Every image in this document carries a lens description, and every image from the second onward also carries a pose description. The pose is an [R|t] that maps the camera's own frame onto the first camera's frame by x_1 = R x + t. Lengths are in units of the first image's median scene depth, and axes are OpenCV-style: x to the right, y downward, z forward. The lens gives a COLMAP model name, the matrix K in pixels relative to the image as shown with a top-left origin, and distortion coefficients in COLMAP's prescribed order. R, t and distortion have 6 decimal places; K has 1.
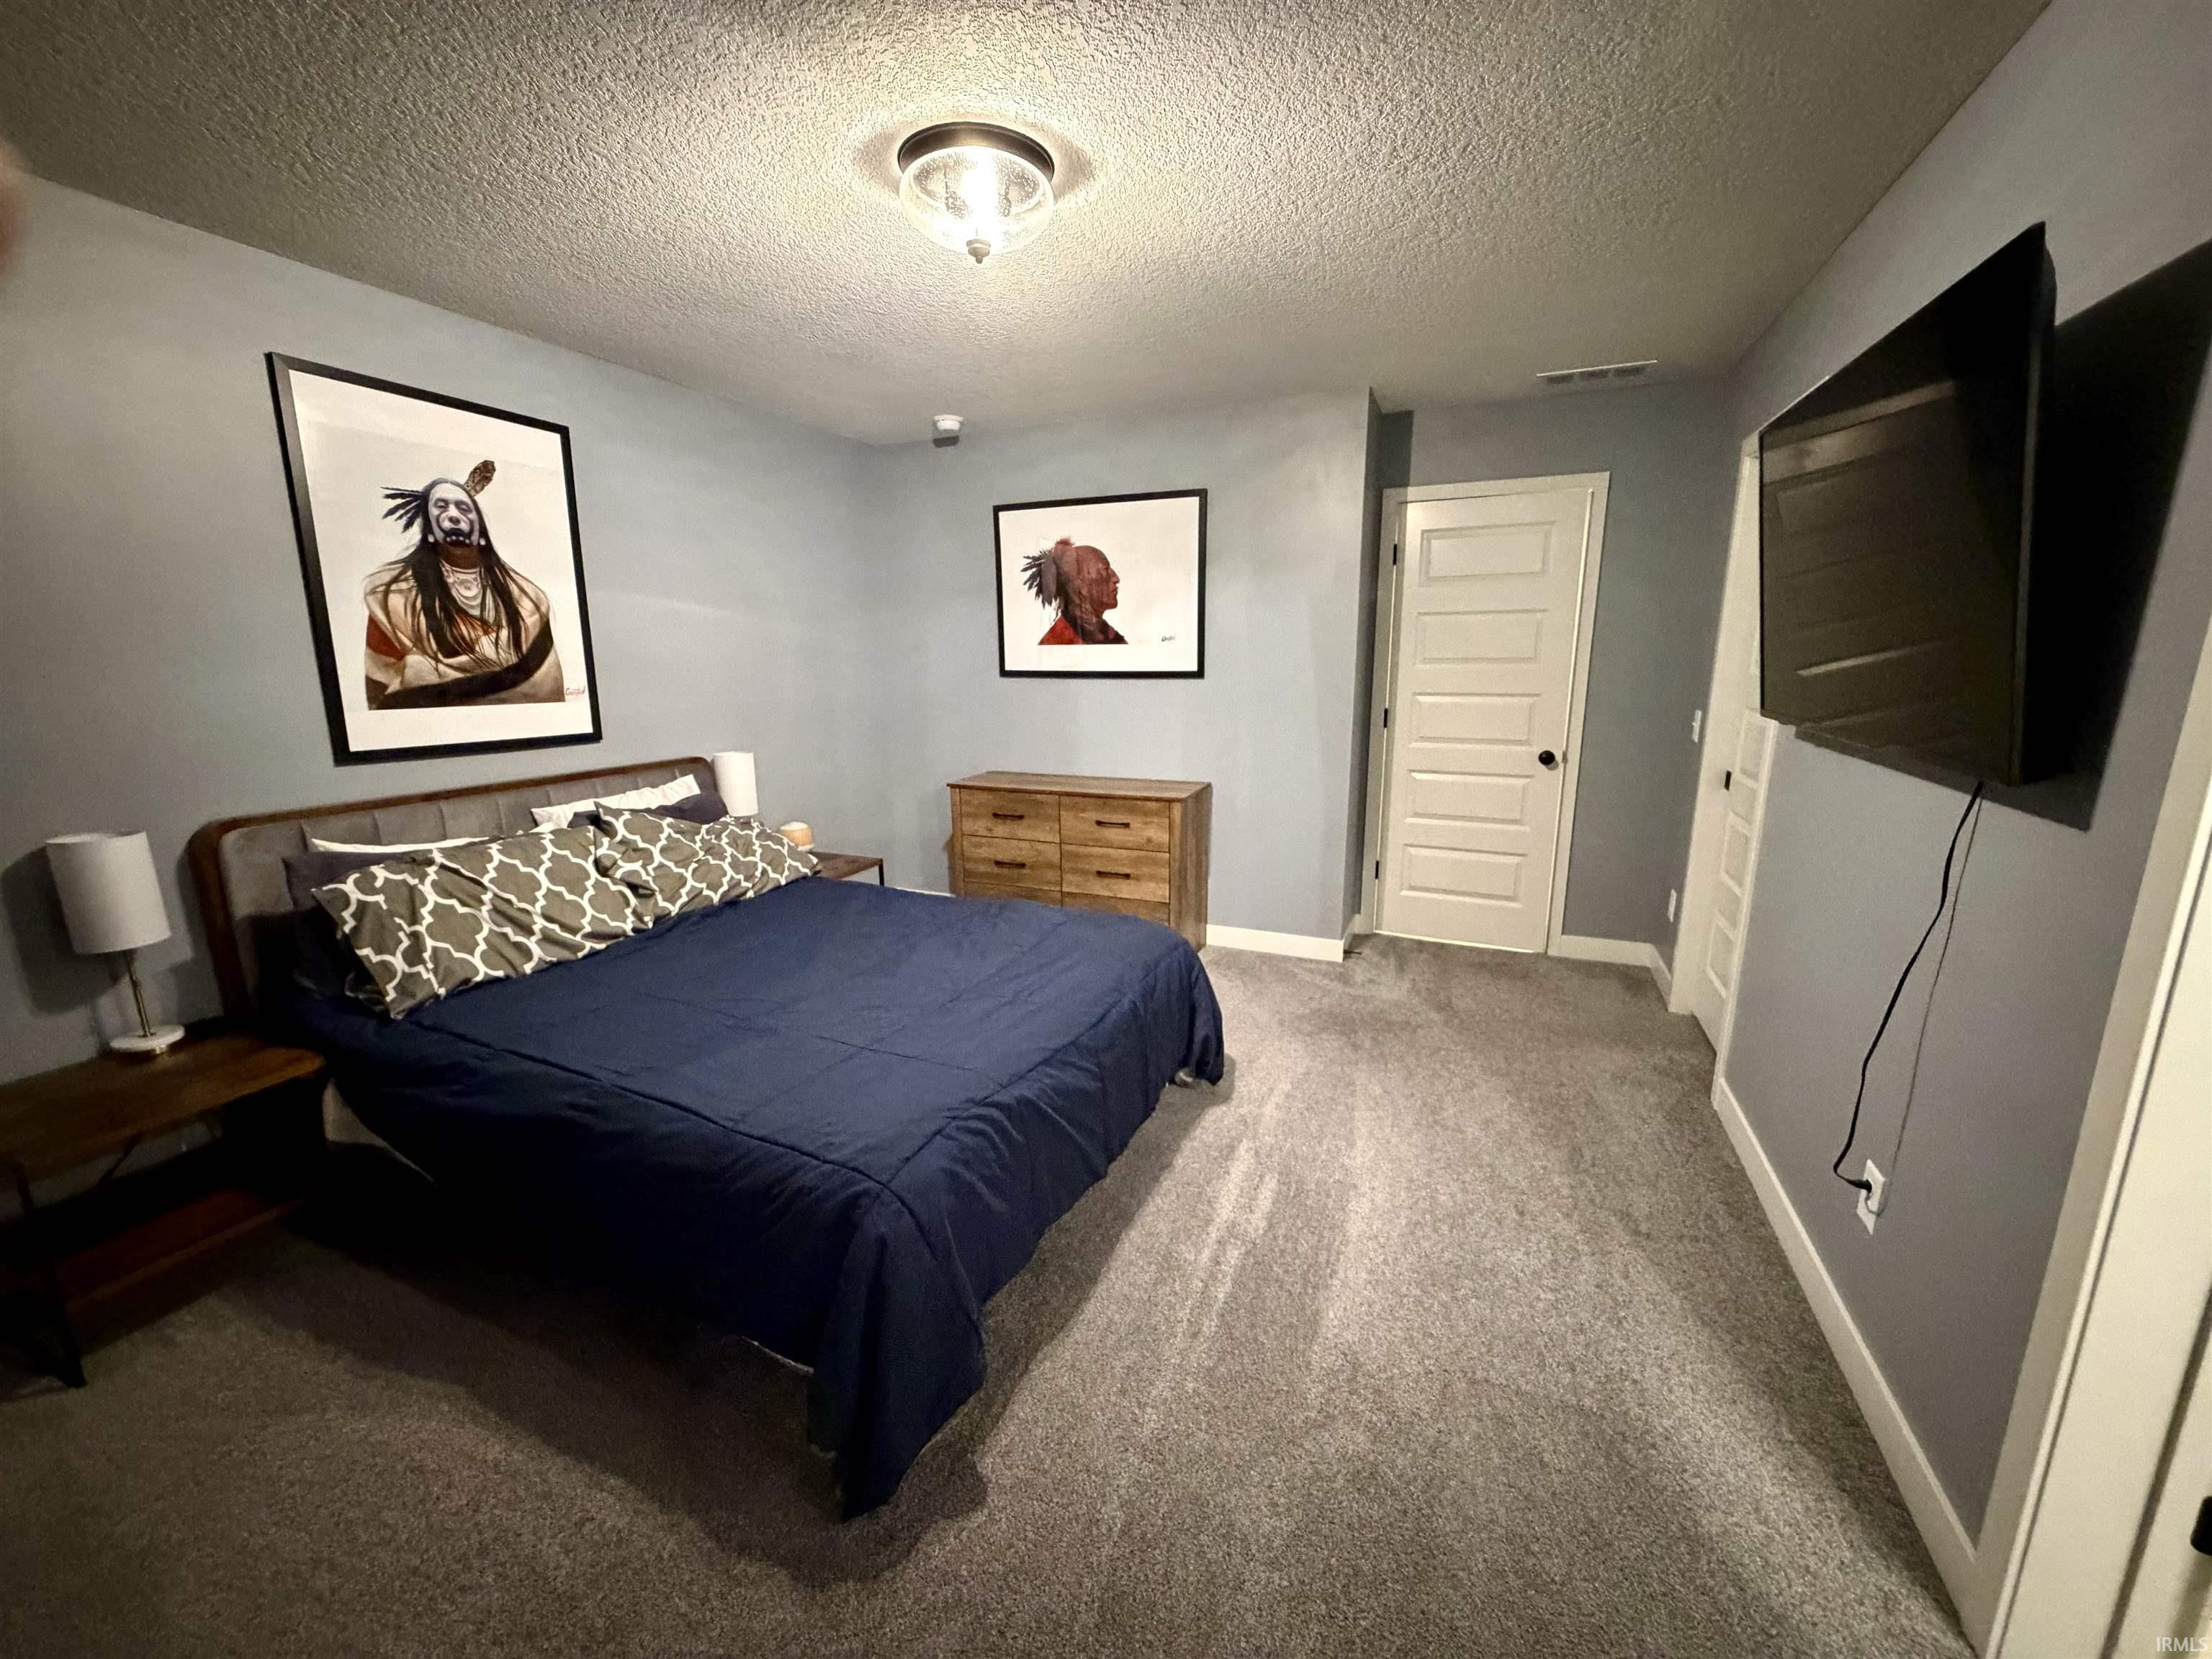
lens RADIAL K [[879.7, 0, 1108.3], [0, 879.7, 836.2], [0, 0, 1]] dist [-0.000301, -0.000556]
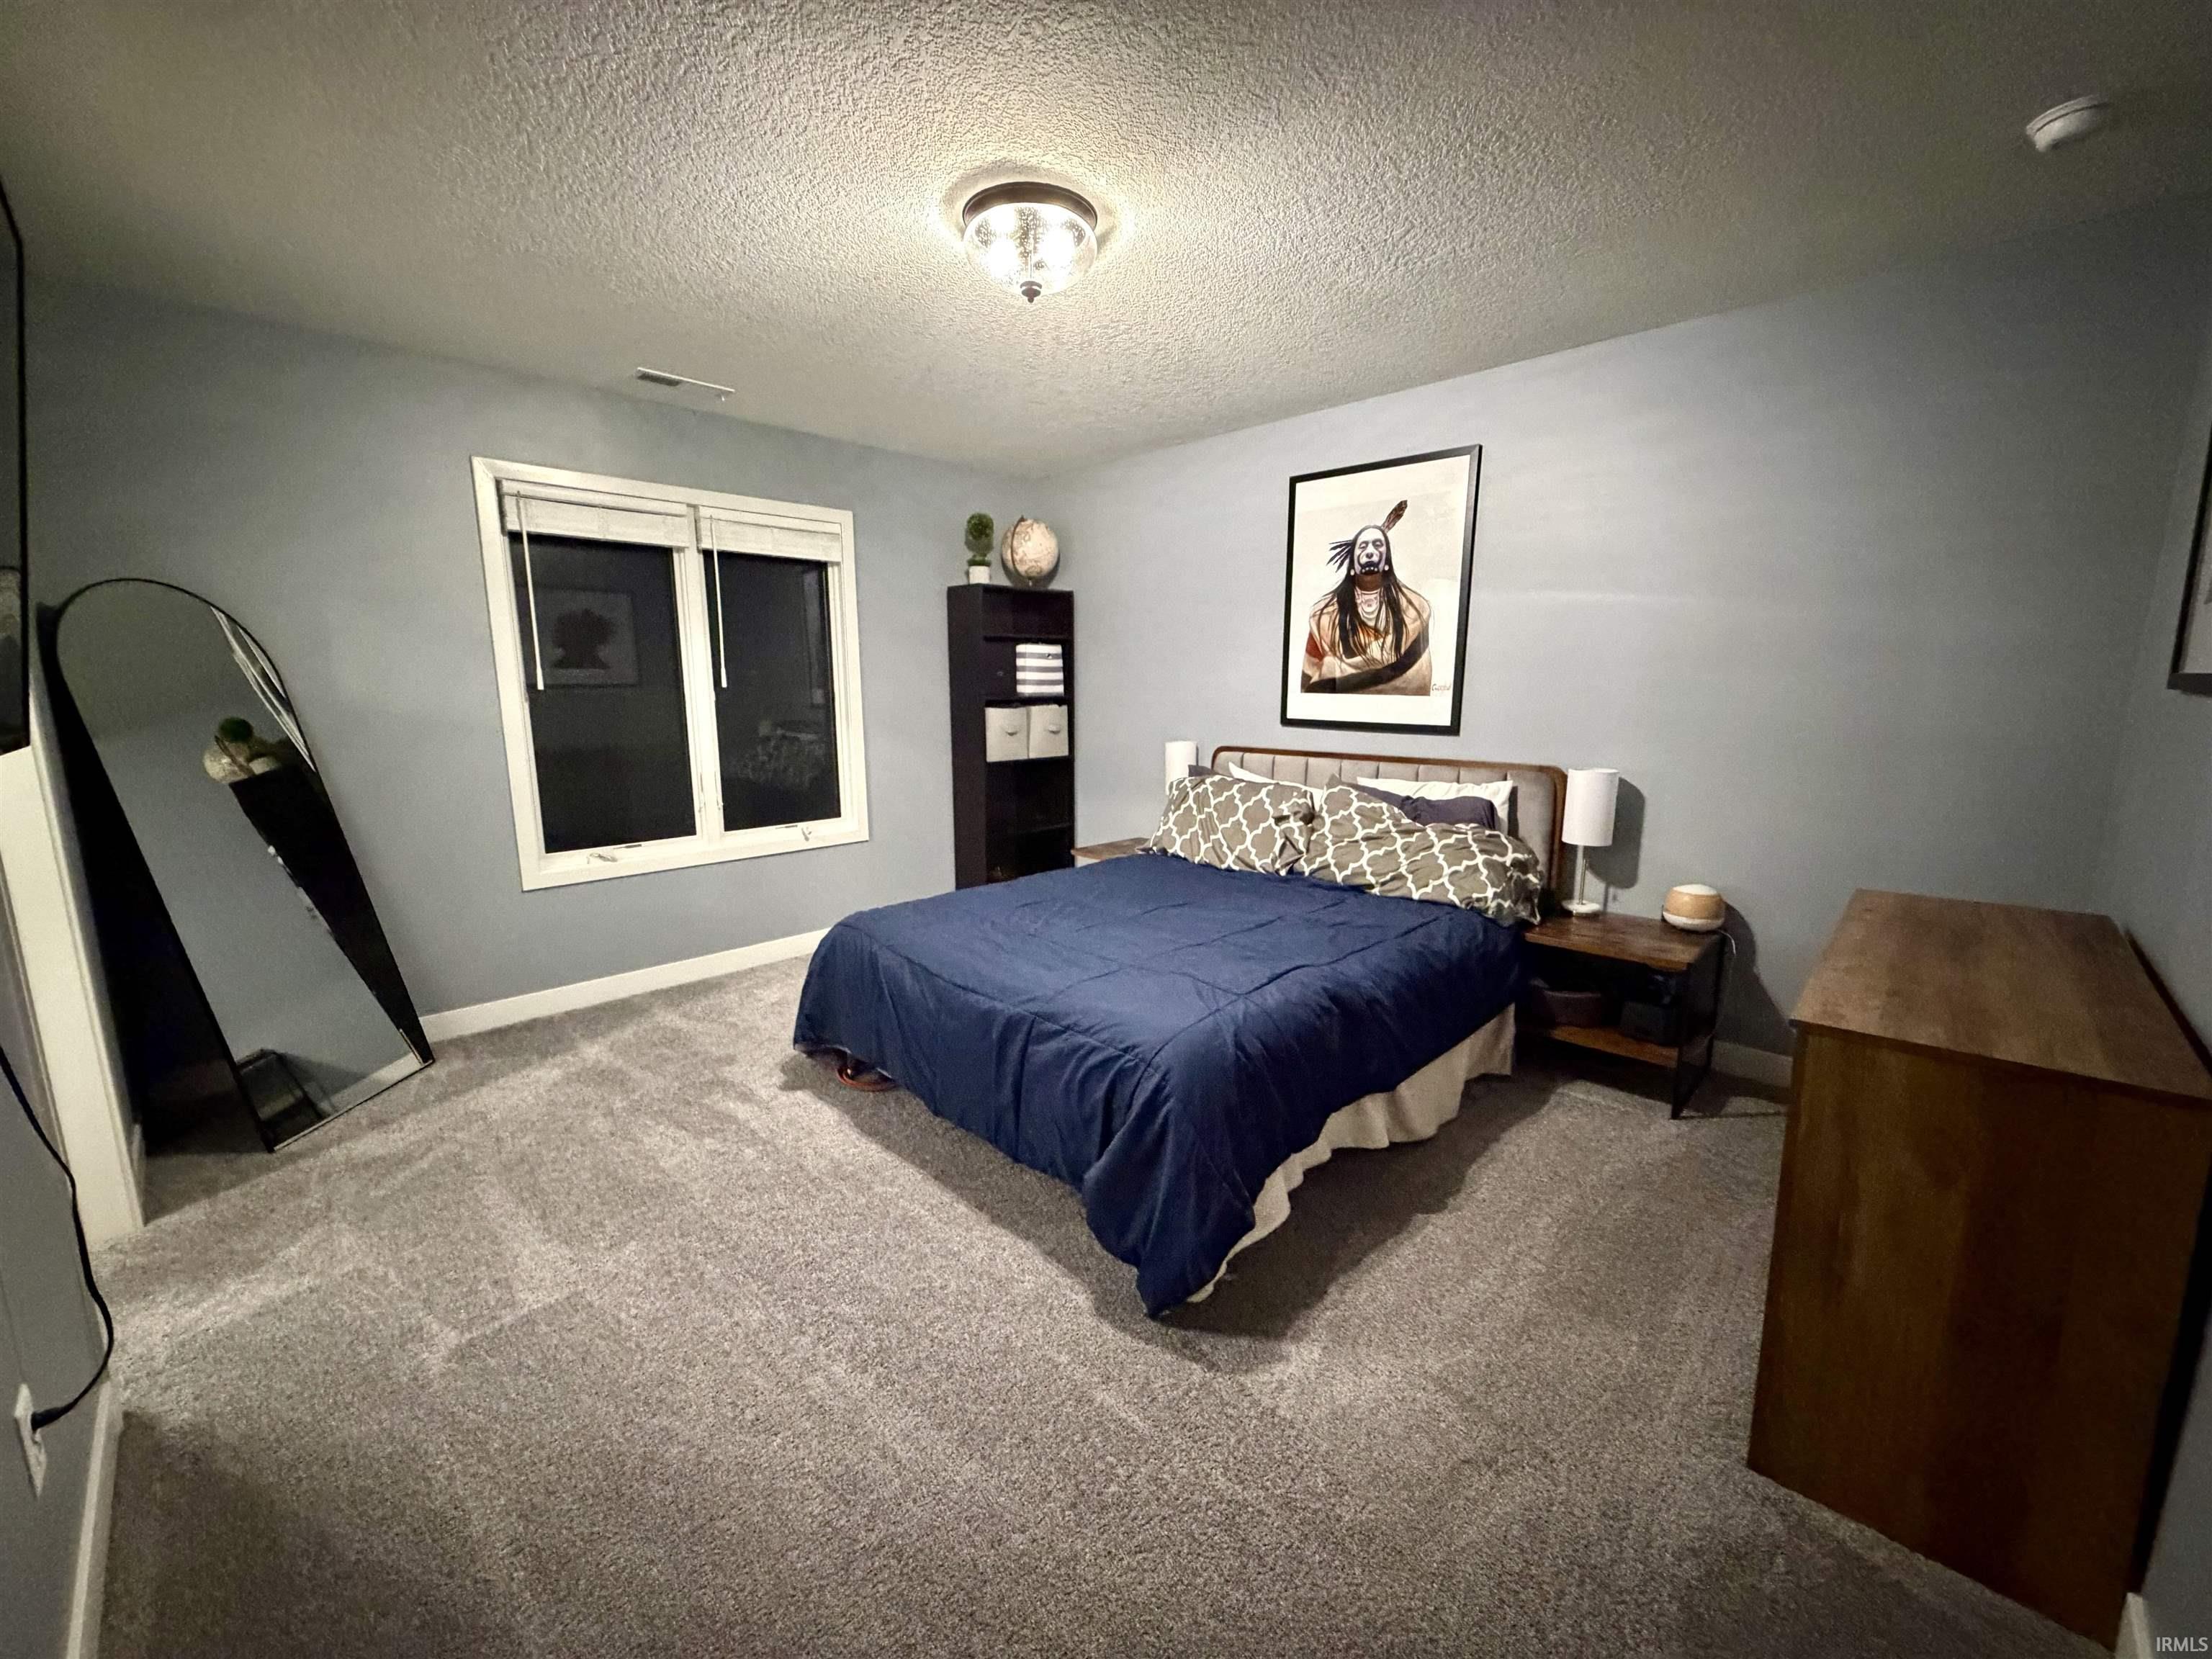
lens RADIAL K [[879.7, 0, 1101.7], [0, 879.7, 829.5], [0, 0, 1]] dist [-0.000301, -0.000556]
pose [[-0.356516, 0.154511, -0.921424, 0.692773], [-0.195808, 0.951971, 0.235395, -0.197011], [0.913540, 0.264345, -0.309138, 1.145948]]
